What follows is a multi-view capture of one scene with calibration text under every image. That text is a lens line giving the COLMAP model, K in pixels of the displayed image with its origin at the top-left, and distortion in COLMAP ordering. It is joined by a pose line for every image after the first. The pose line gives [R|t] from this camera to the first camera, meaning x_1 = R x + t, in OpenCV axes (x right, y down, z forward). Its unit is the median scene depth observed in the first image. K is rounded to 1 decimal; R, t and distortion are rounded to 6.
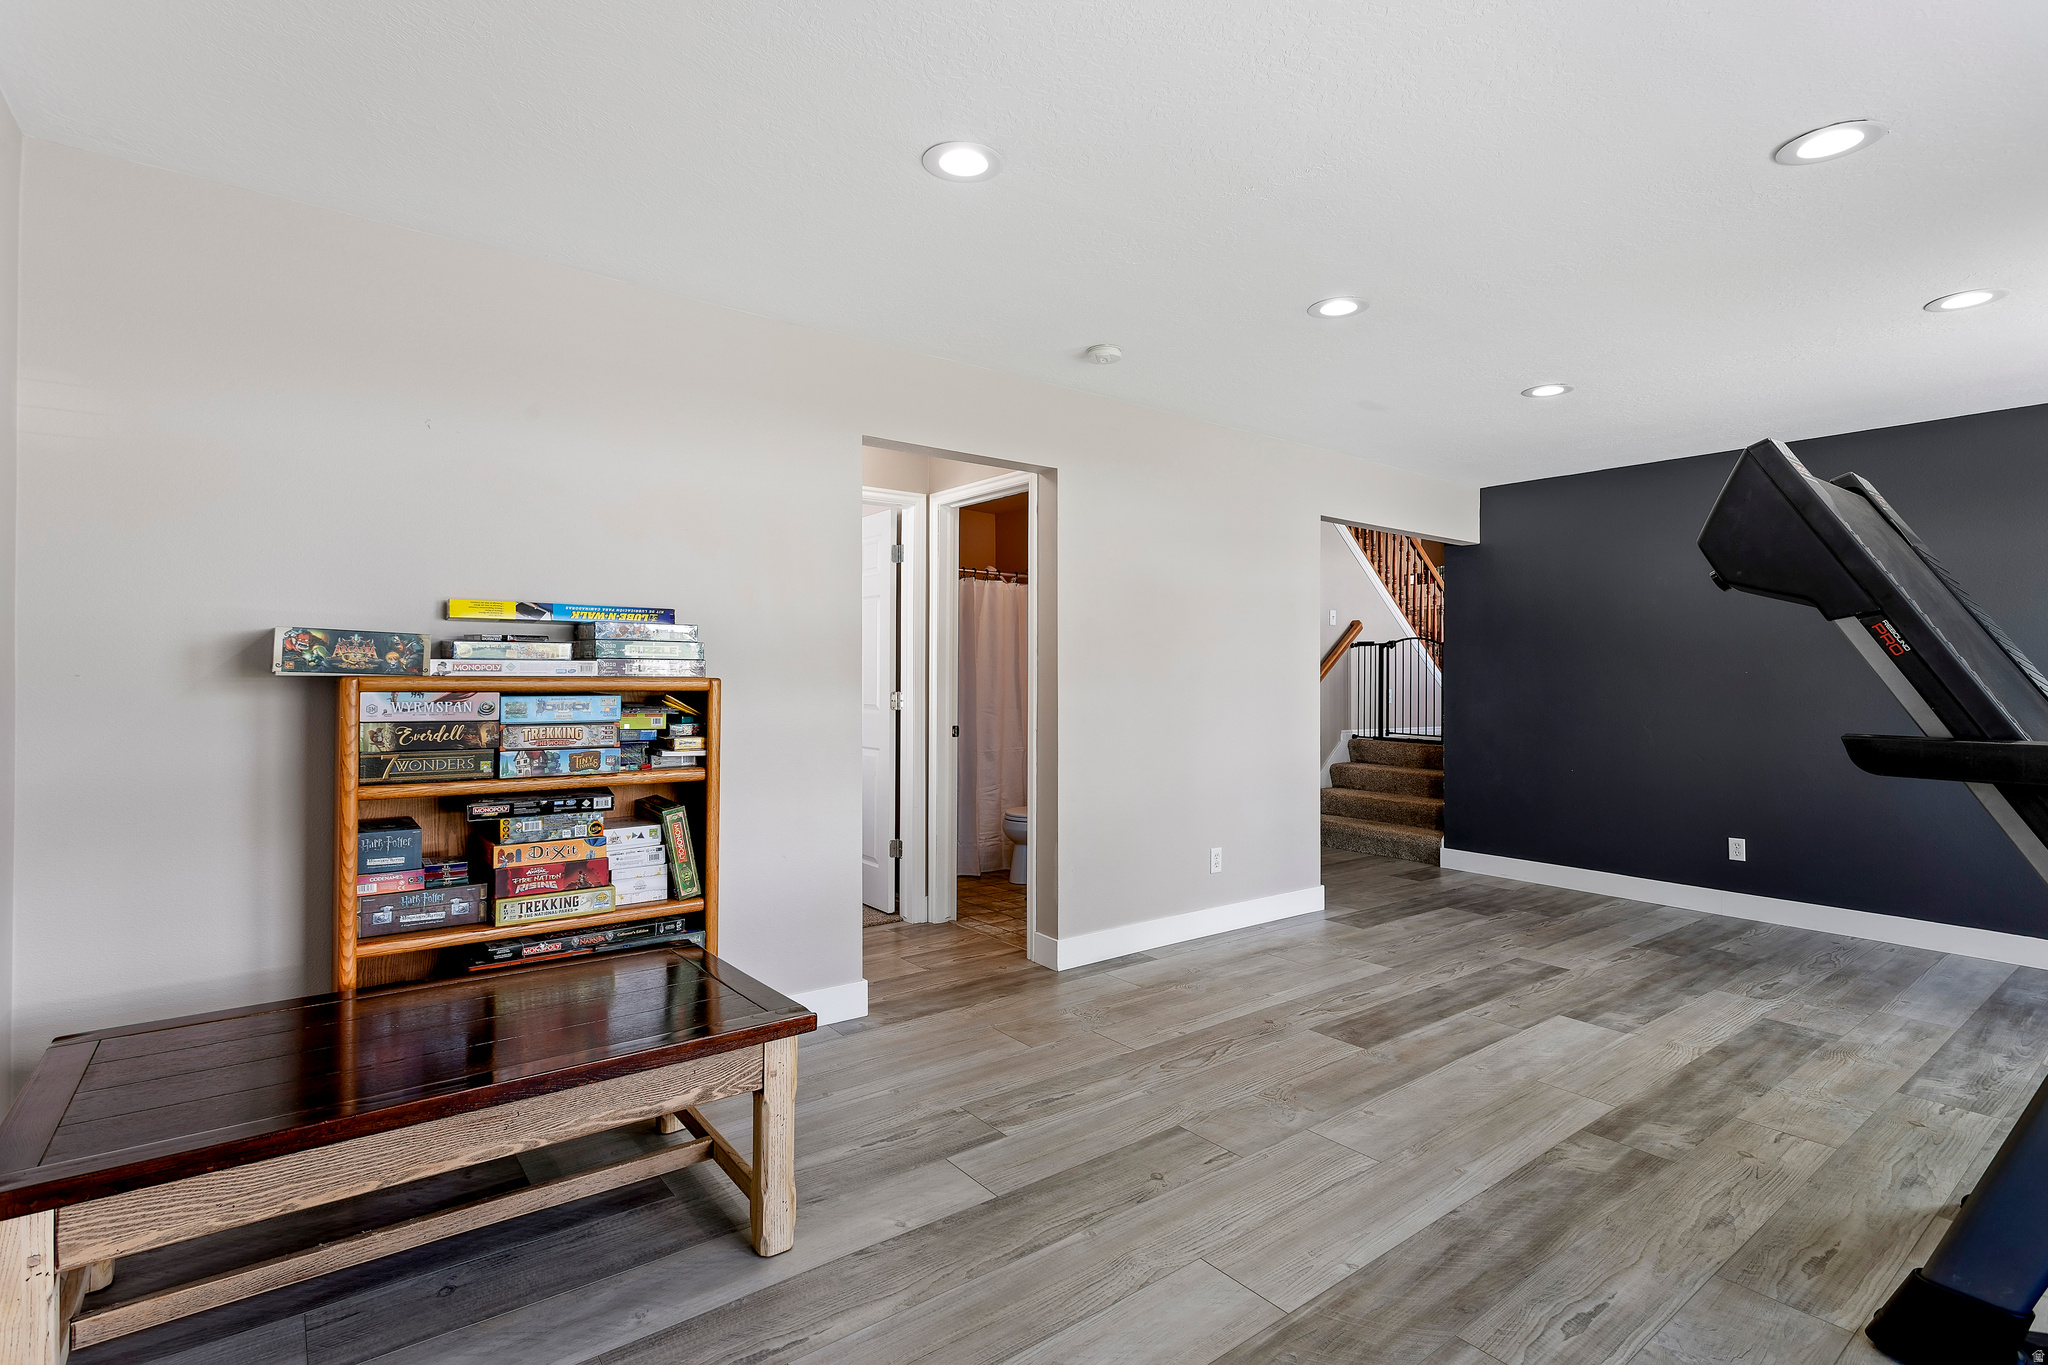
lens RADIAL K [[980.1, 0, 1008.0], [0, 980.1, 680.6], [0, 0, 1]] dist [0.002389, -0.000205]
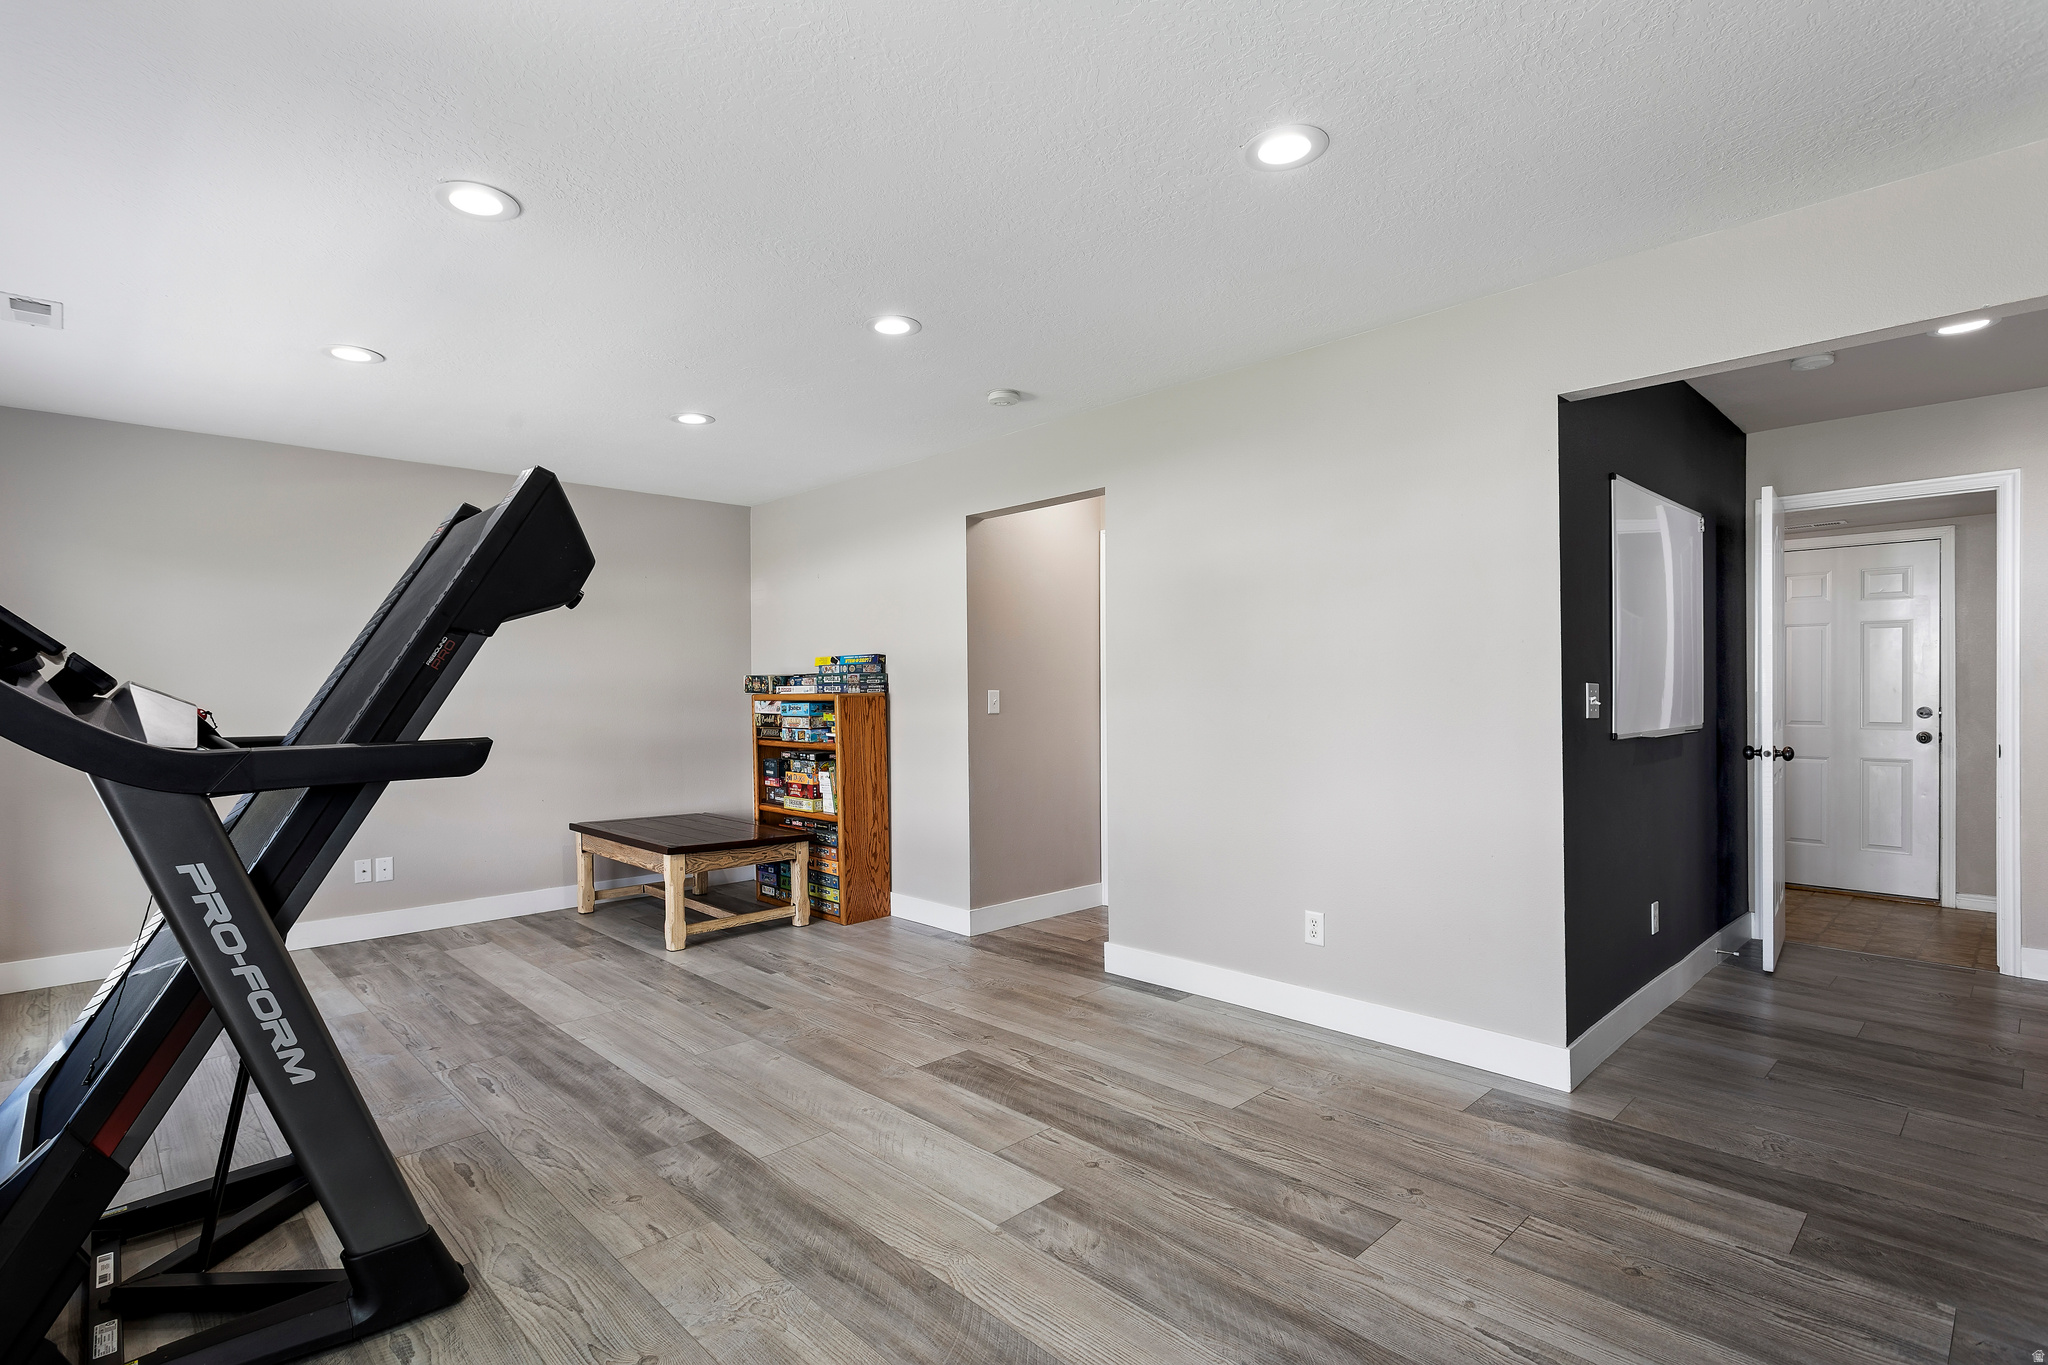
lens RADIAL K [[980.1, 0, 1008.0], [0, 980.1, 693.2], [0, 0, 1]] dist [0.002389, -0.000205]
pose [[0.114992, -0.005289, -0.993352, 1.485846], [0.006559, 0.999968, -0.004565, 0.006474], [0.993345, -0.005990, 0.115023, 1.077112]]
